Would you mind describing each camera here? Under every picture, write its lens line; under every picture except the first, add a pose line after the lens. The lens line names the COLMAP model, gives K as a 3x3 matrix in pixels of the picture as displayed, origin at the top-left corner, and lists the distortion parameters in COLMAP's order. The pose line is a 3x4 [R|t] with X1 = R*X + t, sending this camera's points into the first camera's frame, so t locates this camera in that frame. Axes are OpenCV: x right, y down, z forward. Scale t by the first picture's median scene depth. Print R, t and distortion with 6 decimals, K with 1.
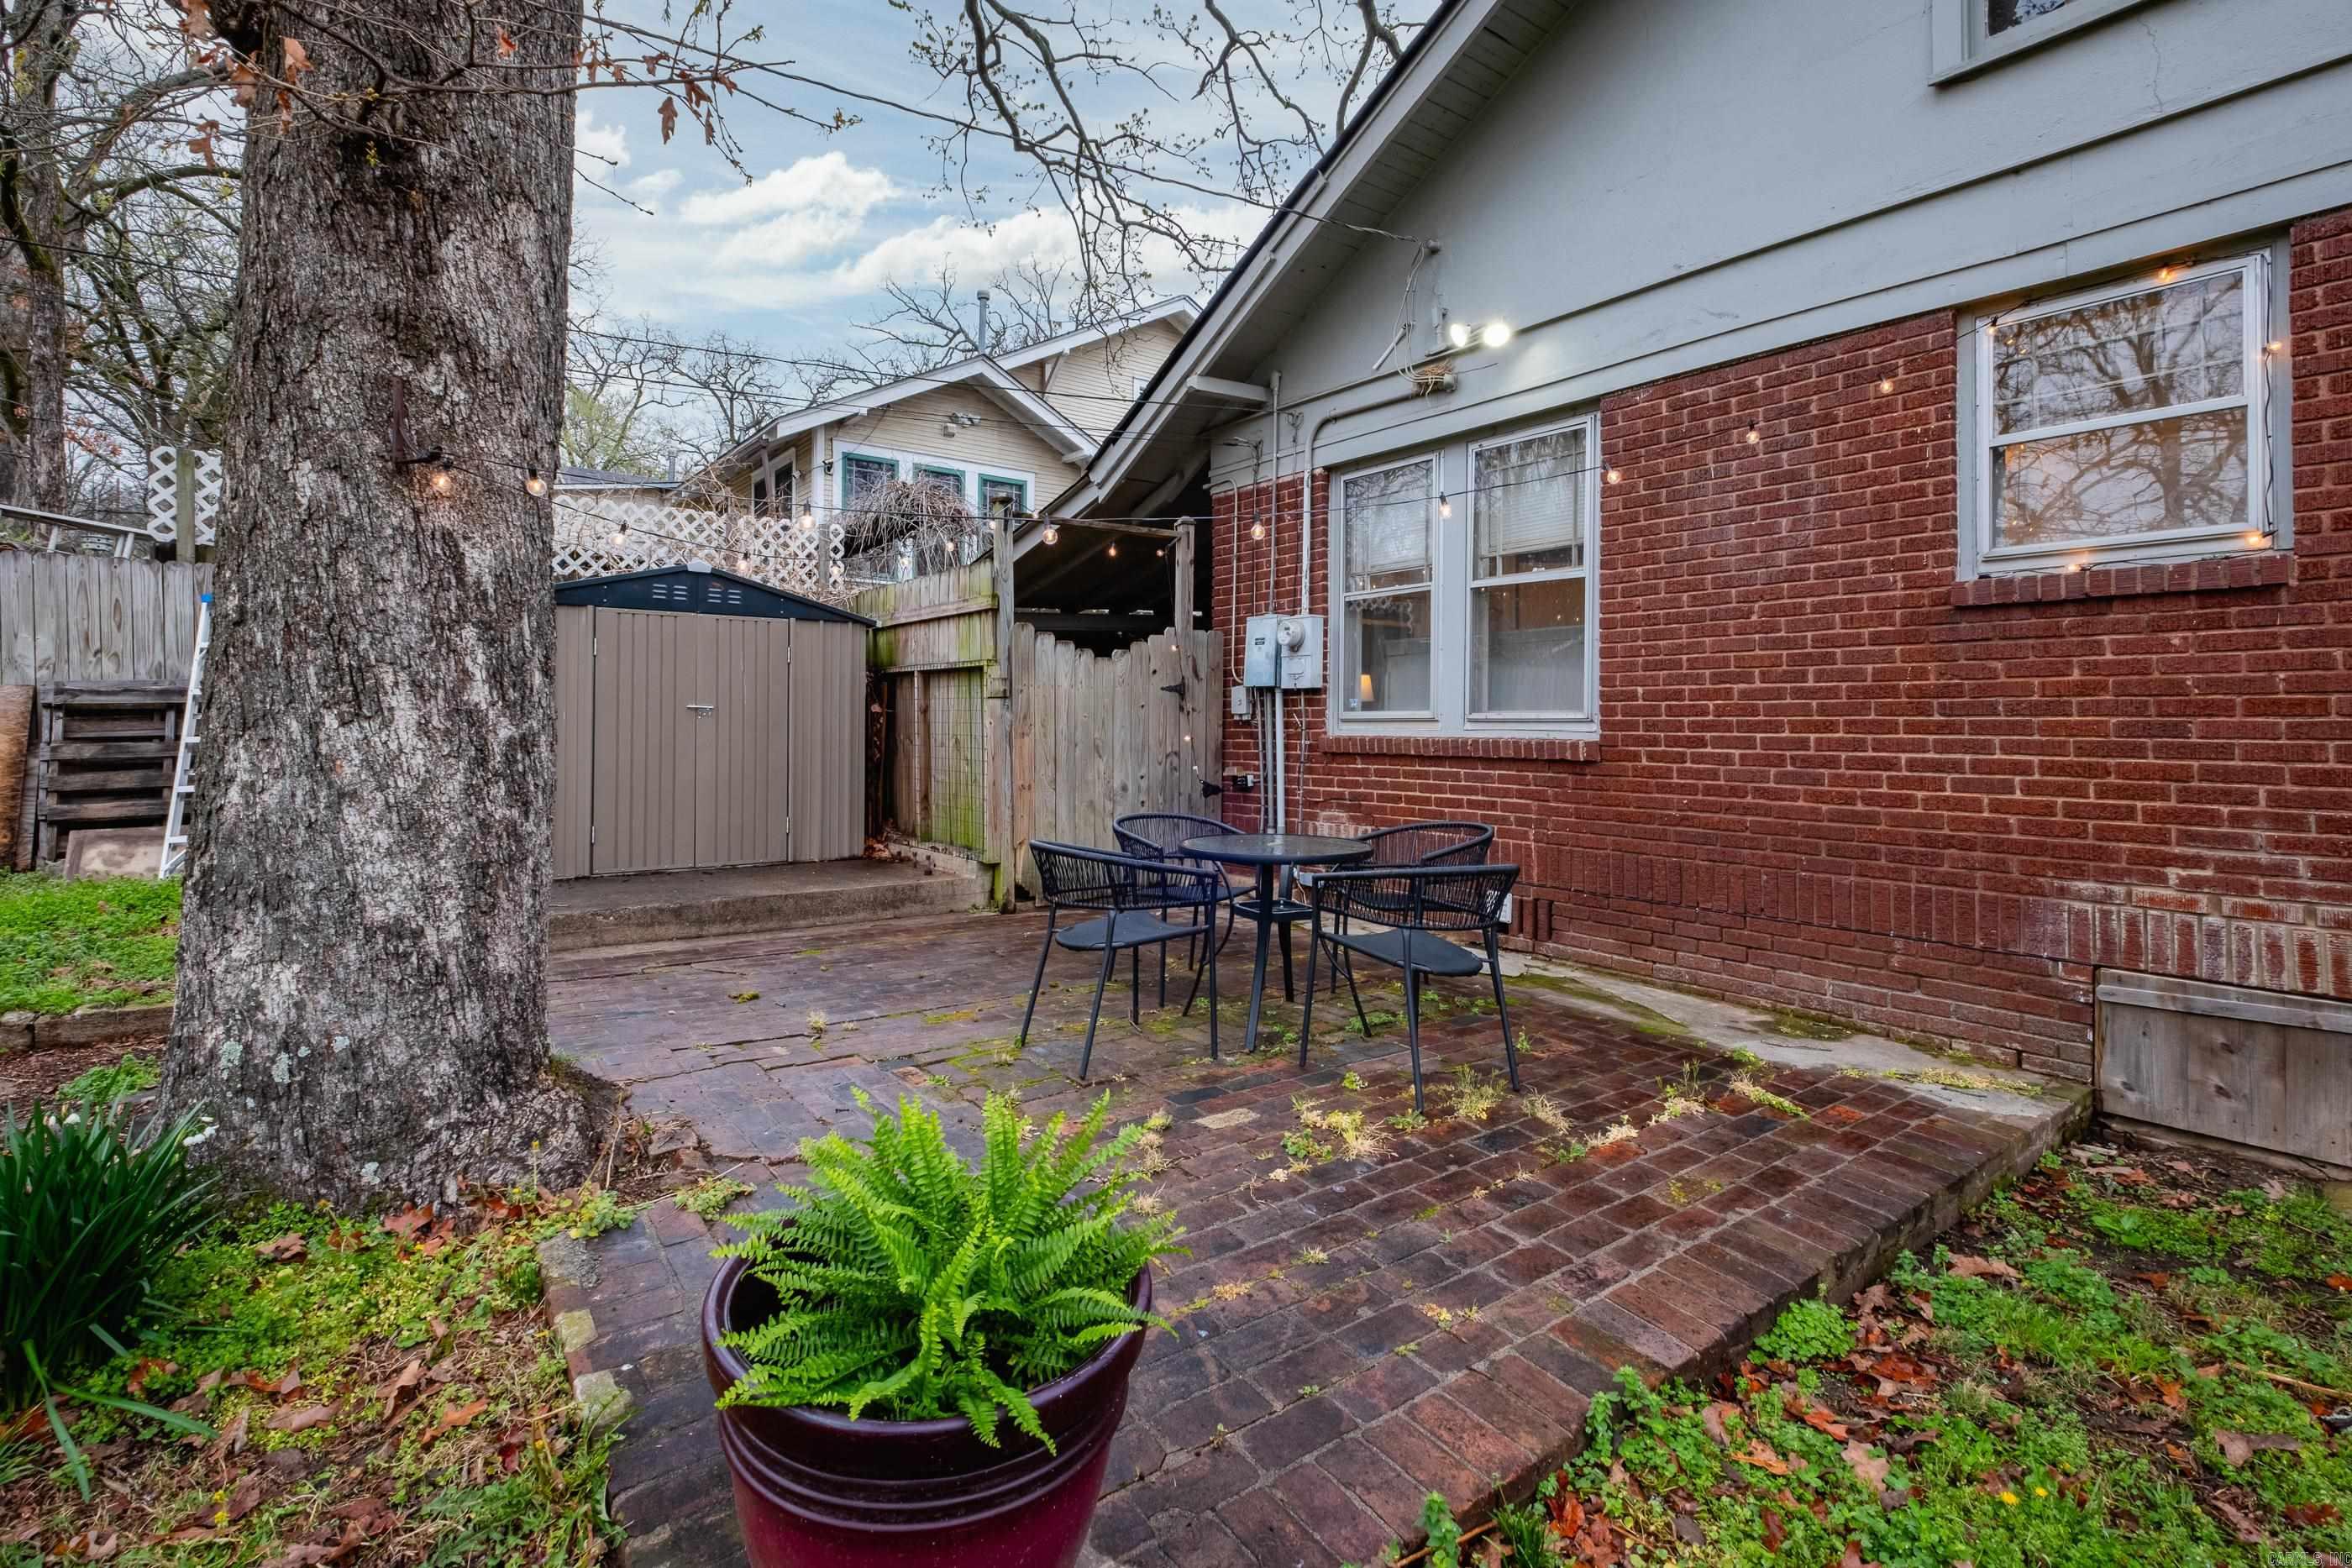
lens RADIAL K [[1104.1, 0, 1181.3], [0, 1104.1, 711.7], [0, 0, 1]] dist [0.004723, -0.001049]
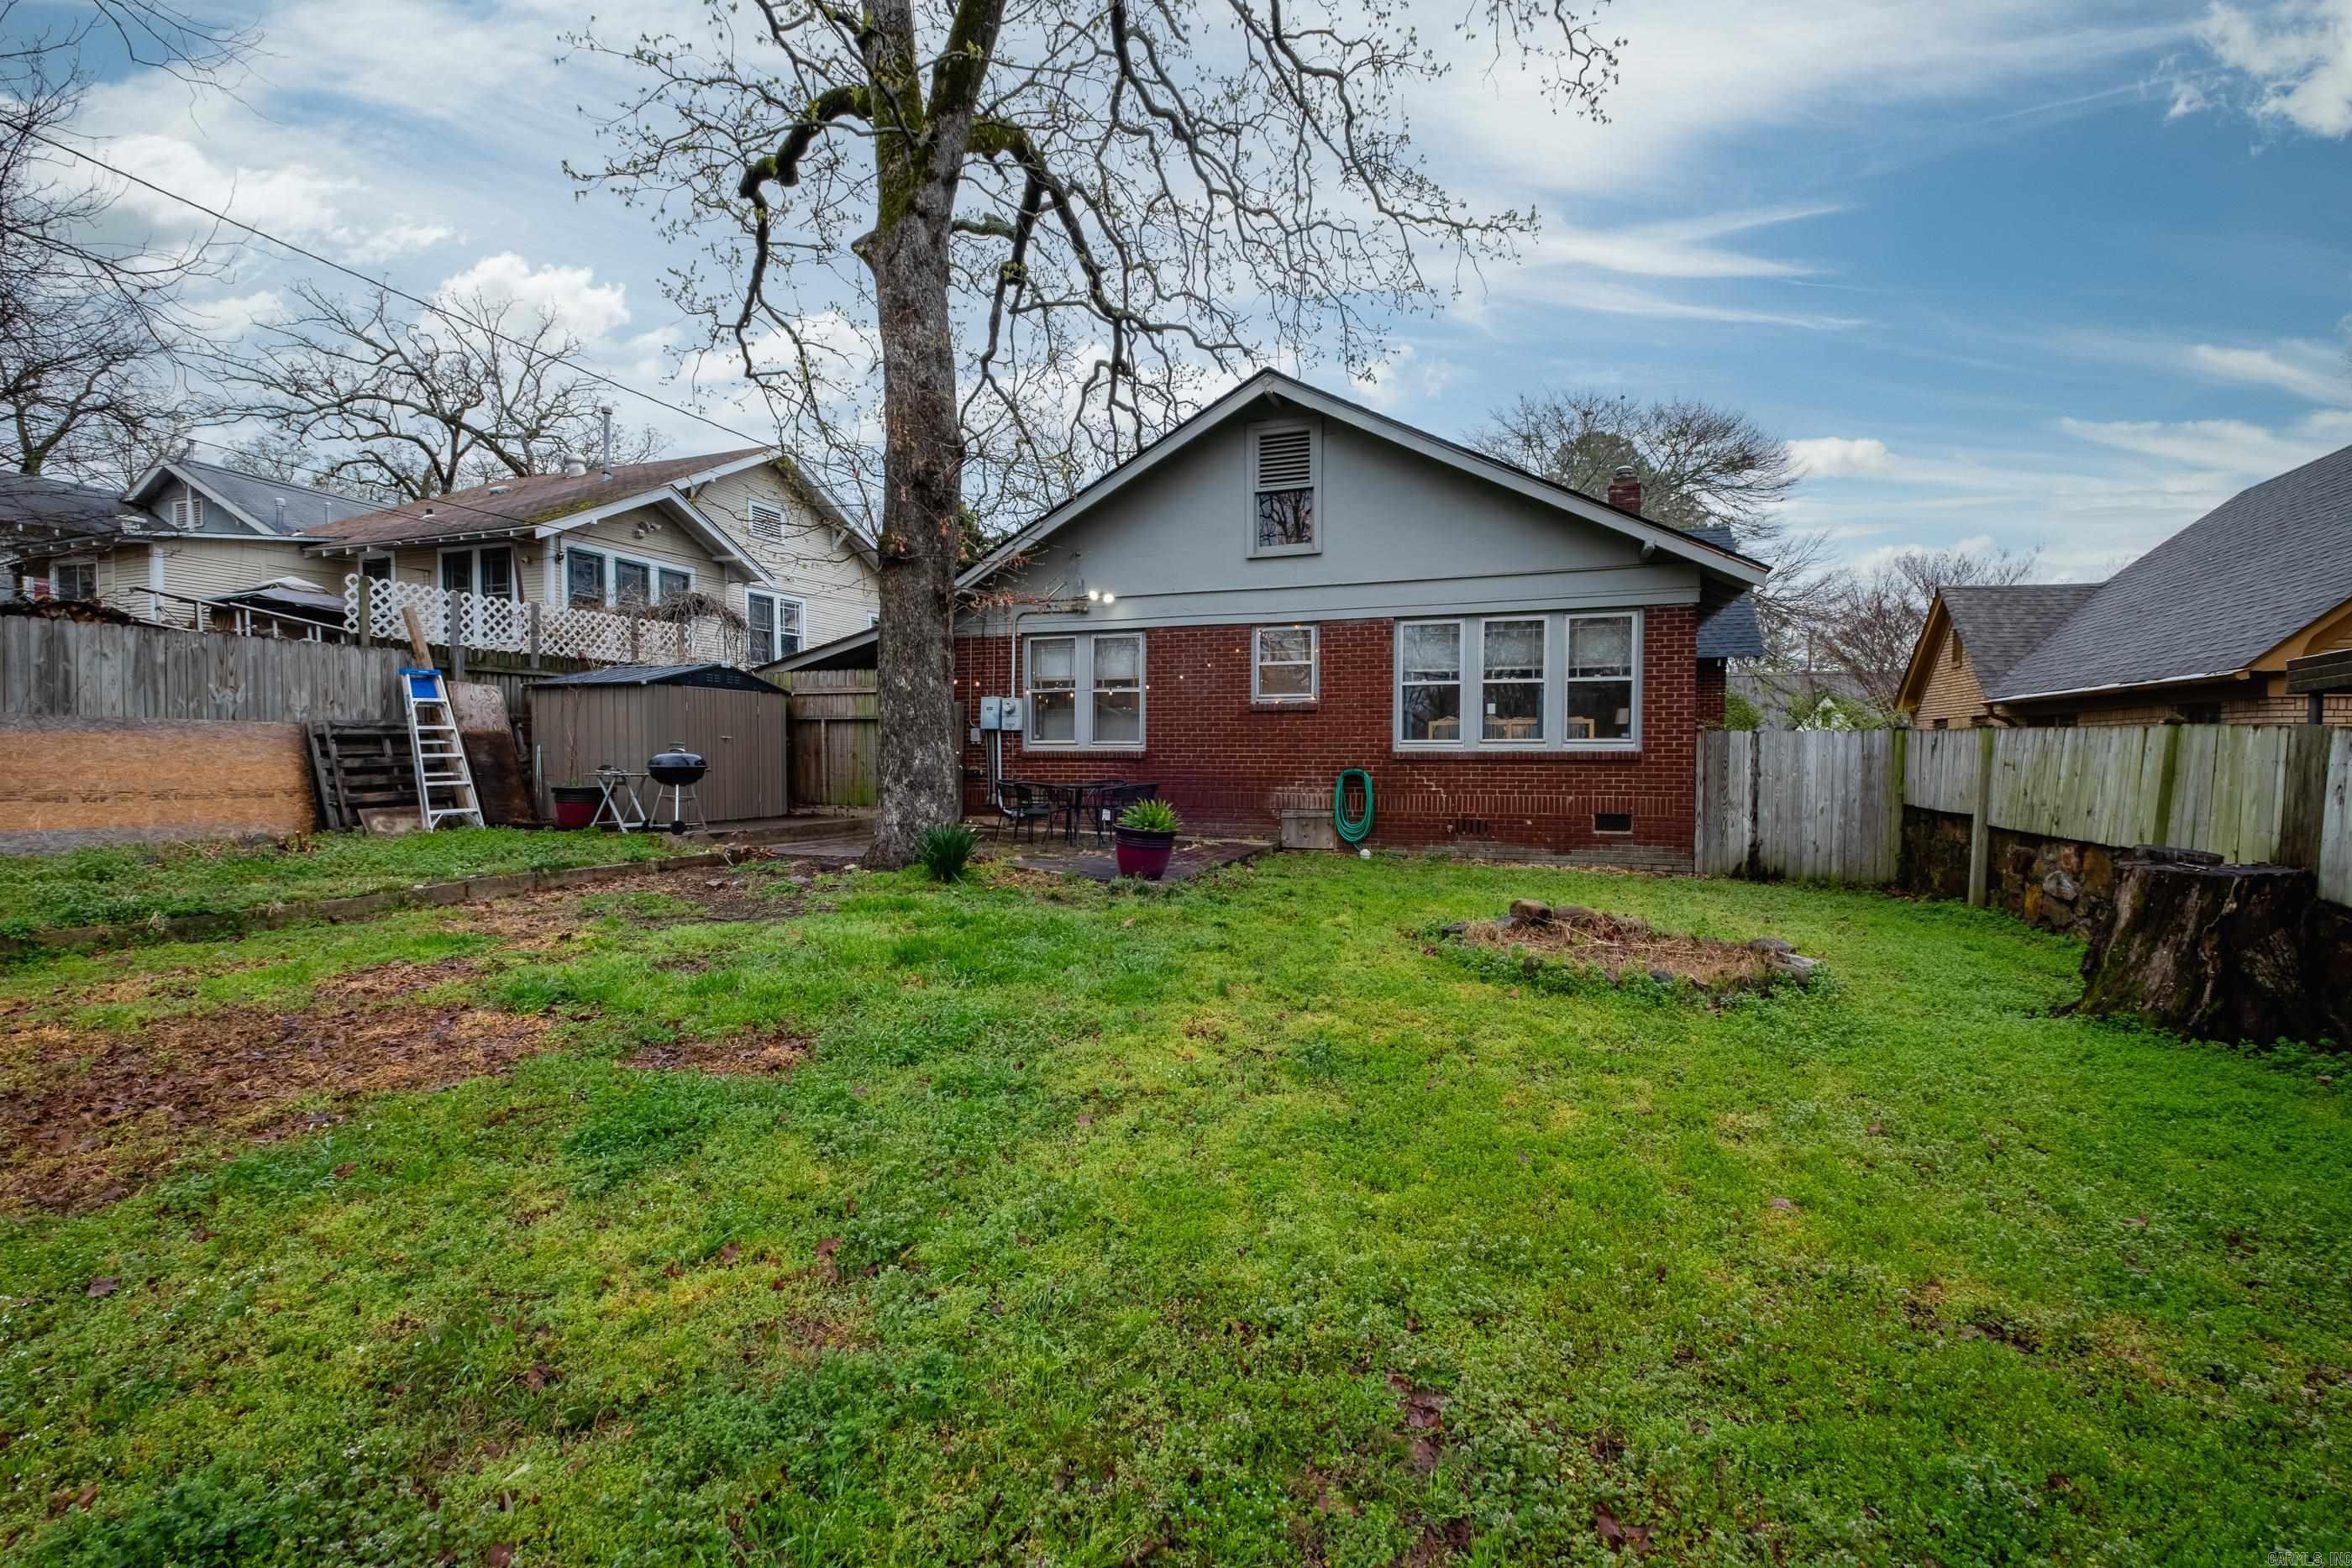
lens RADIAL K [[1028.9, 0, 1173.7], [0, 1028.9, 787.9], [0, 0, 1]] dist [0.003815, -0.003107]
pose [[0.833883, -0.023386, 0.551446, -0.788789], [-0.002812, 0.998909, 0.046615, -0.002151], [-0.551935, -0.040422, 0.832907, -0.958733]]
